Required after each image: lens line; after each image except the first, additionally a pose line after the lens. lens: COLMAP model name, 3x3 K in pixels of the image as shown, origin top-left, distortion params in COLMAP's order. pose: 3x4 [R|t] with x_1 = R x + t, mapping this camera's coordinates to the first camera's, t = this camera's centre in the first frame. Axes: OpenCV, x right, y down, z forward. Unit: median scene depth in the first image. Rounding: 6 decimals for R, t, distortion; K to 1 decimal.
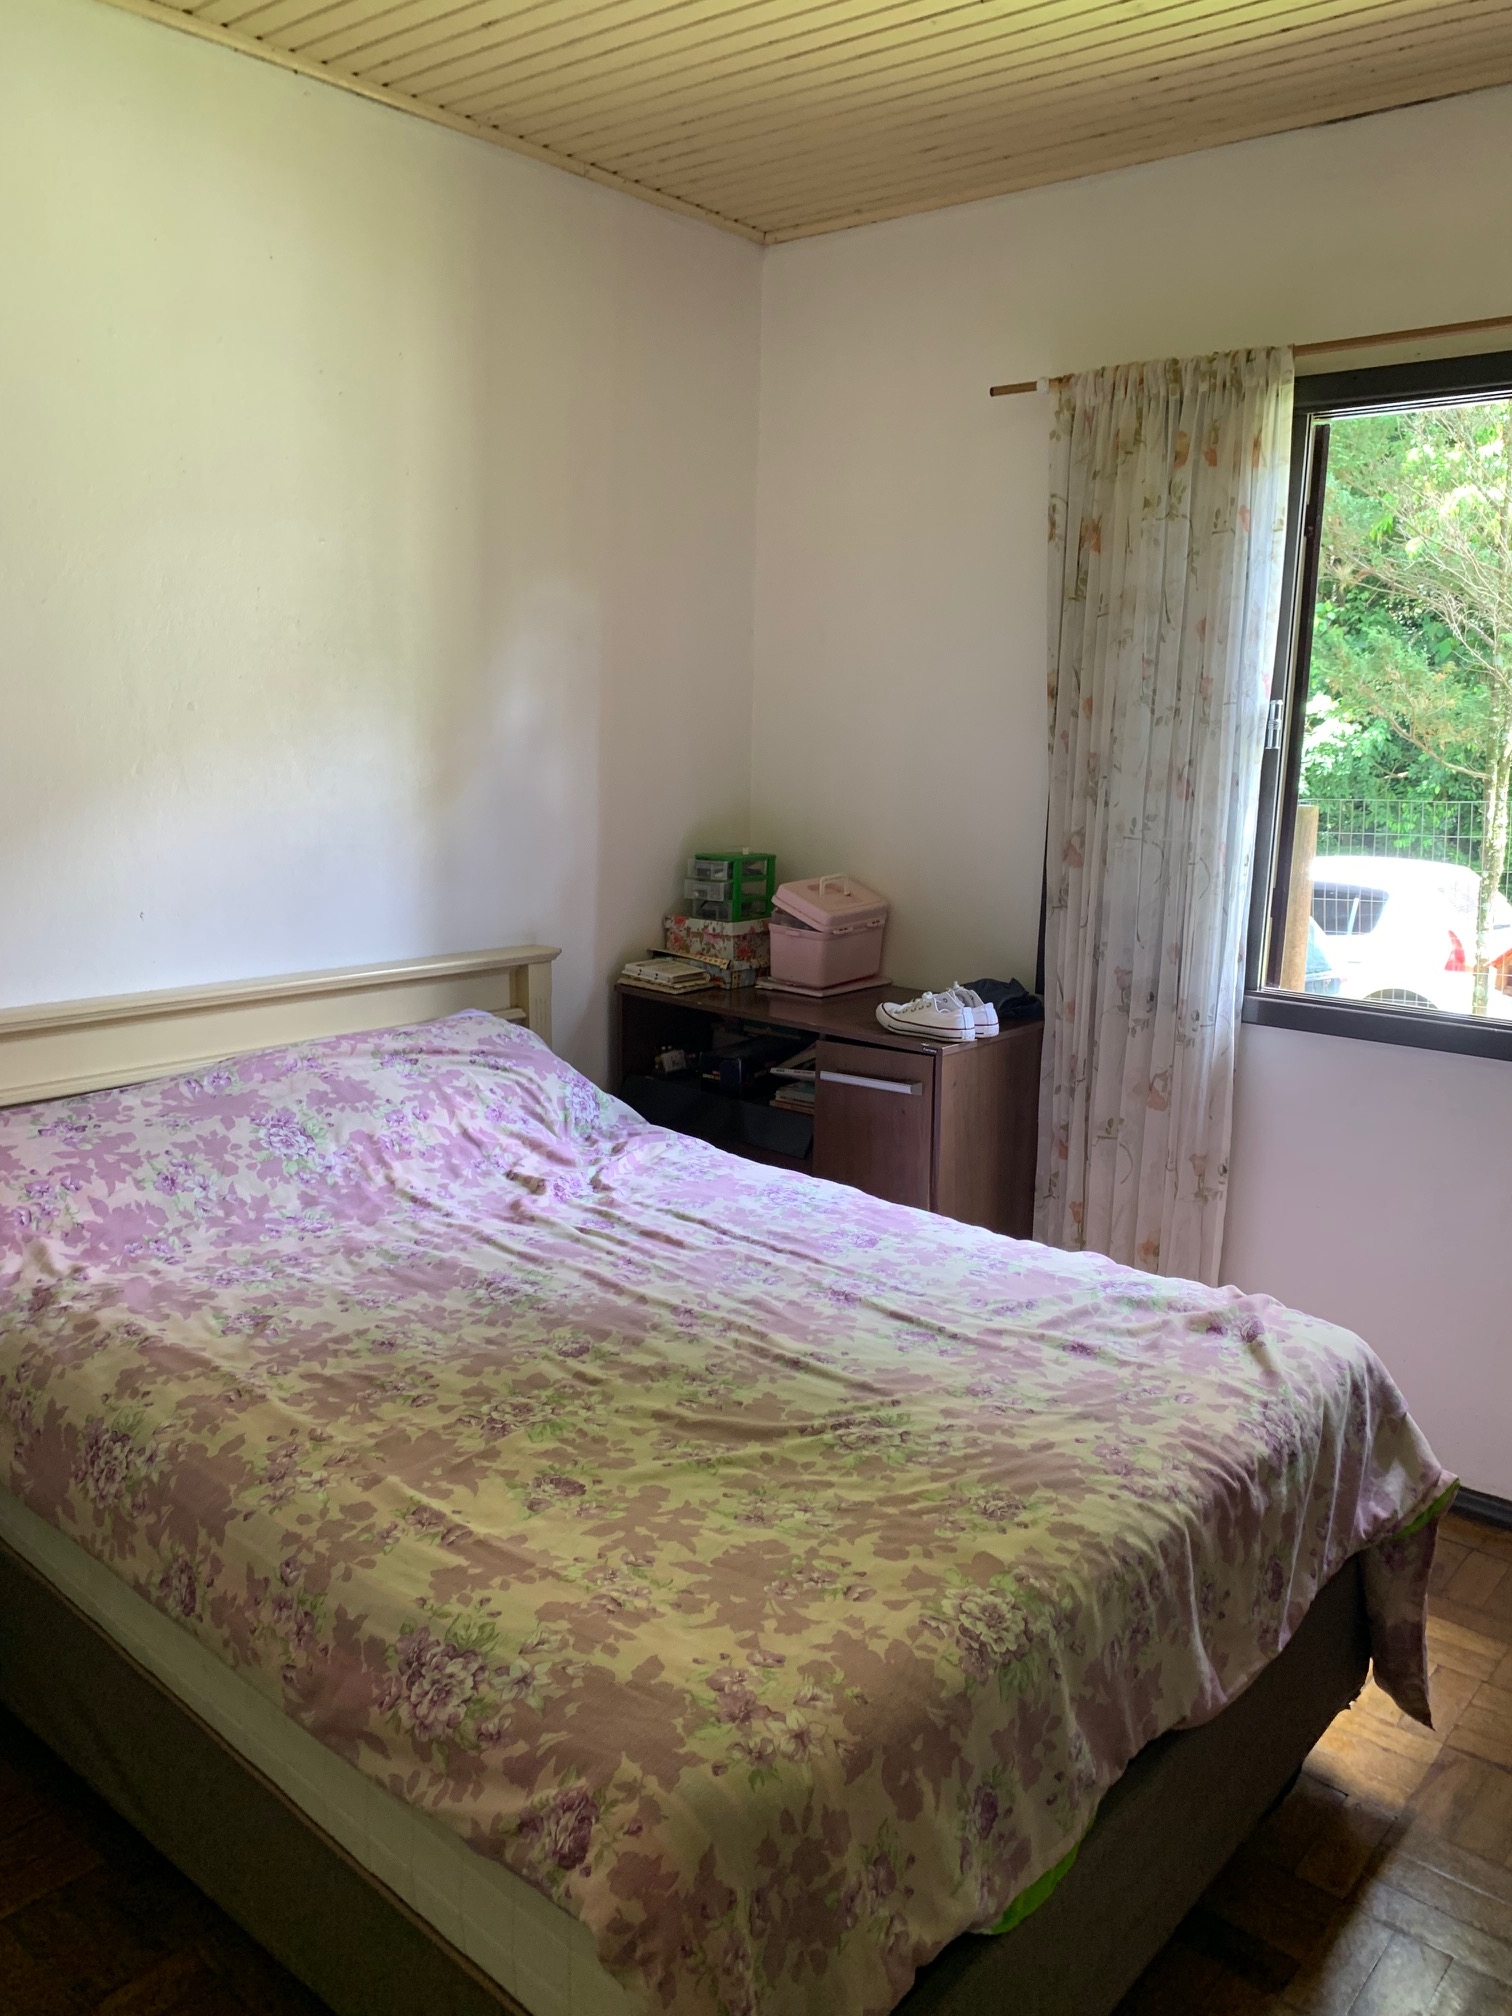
lens RADIAL K [[1531.7, 0, 771.1], [0, 1531.7, 1037.5], [0, 0, 1]] dist [0.074579, -0.147880]
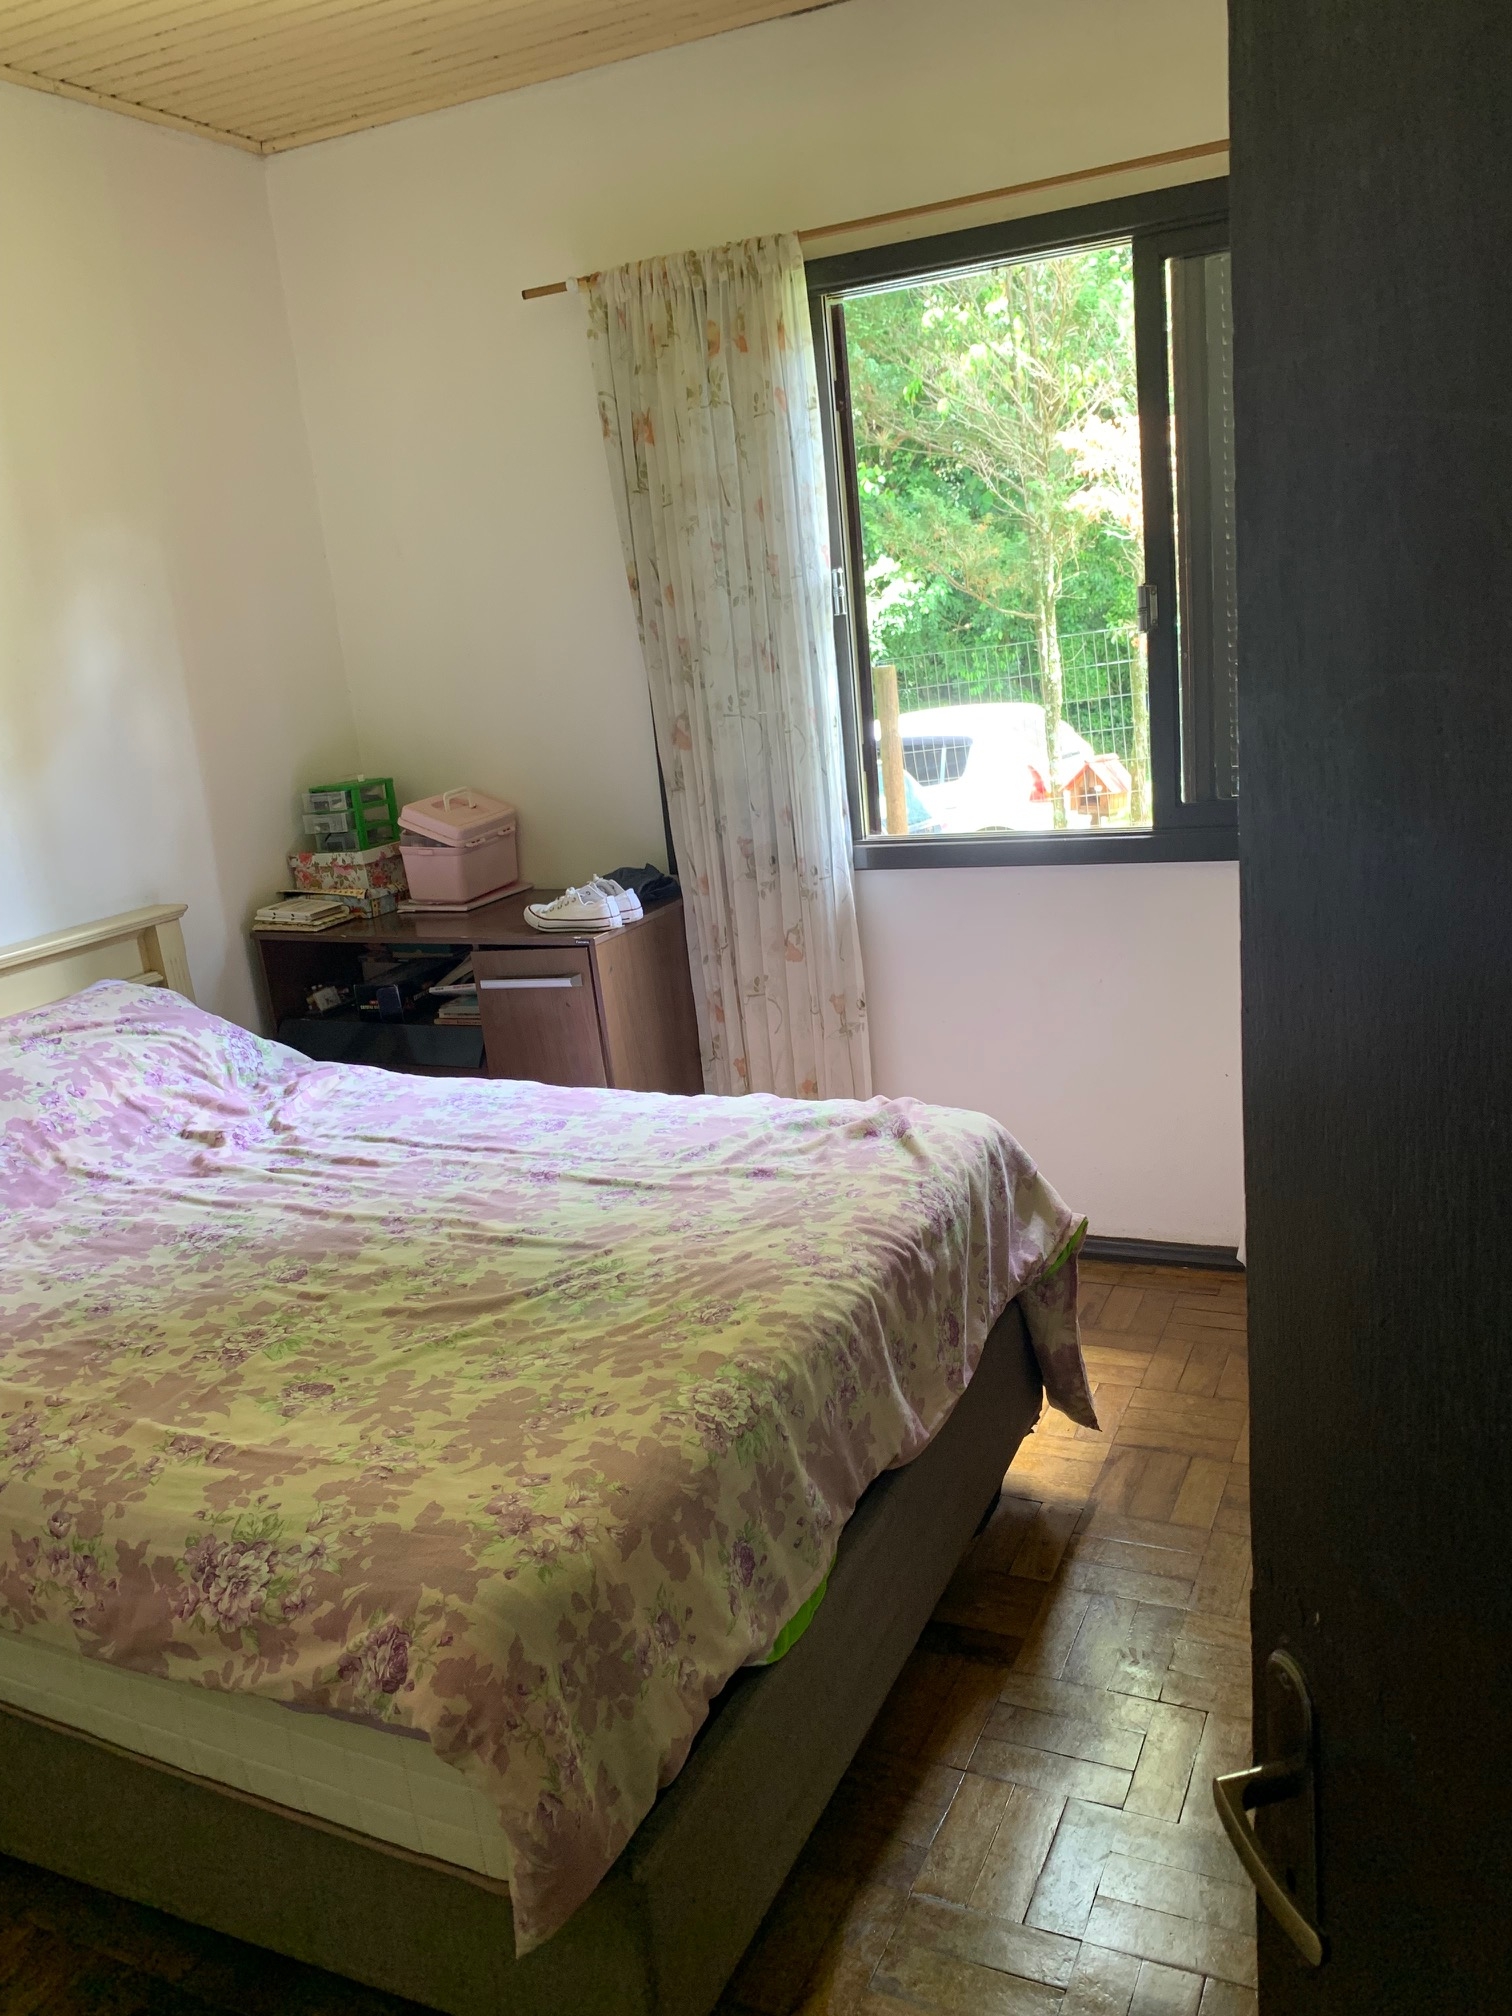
lens RADIAL K [[1531.7, 0, 771.1], [0, 1531.7, 1037.5], [0, 0, 1]] dist [0.074579, -0.147880]
pose [[0.959620, -0.179493, 0.216589, -0.015630], [0.166009, 0.982949, 0.079076, 0.017614], [-0.227090, -0.039927, 0.973055, -0.081679]]
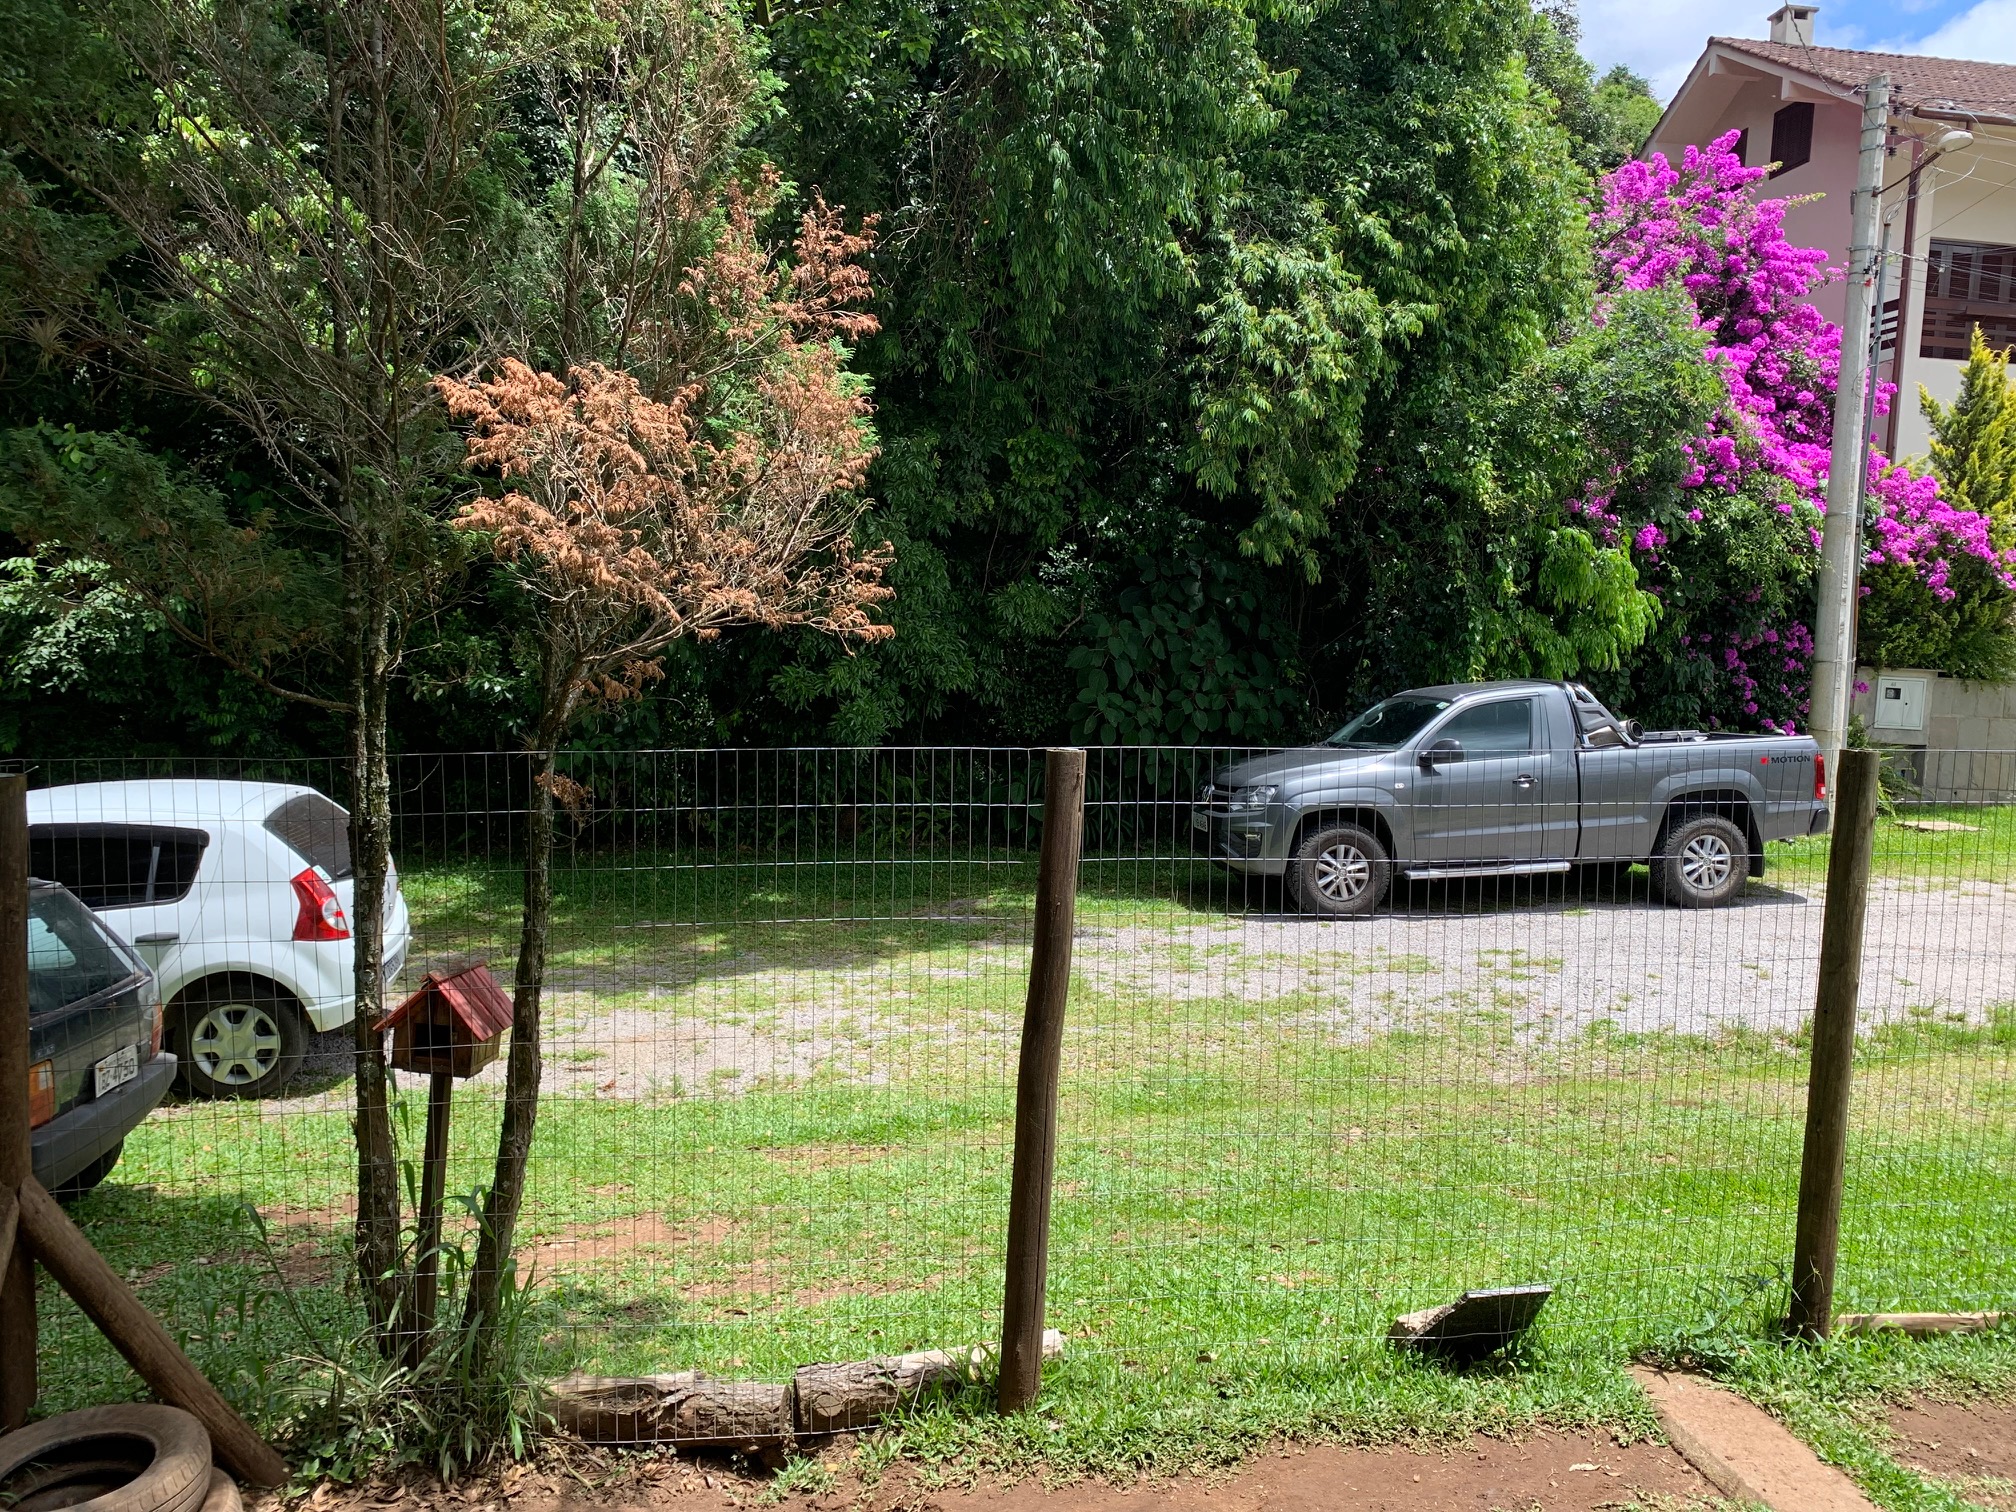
lens RADIAL K [[1531.7, 0, 998.8], [0, 1531.7, 747.6], [0, 0, 1]] dist [0.074579, -0.147880]
pose [[0.662562, -0.047496, 0.747499, 0.601002], [0.116732, 0.992341, -0.040415, -0.323326], [-0.739854, 0.114034, 0.663032, 1.378686]]
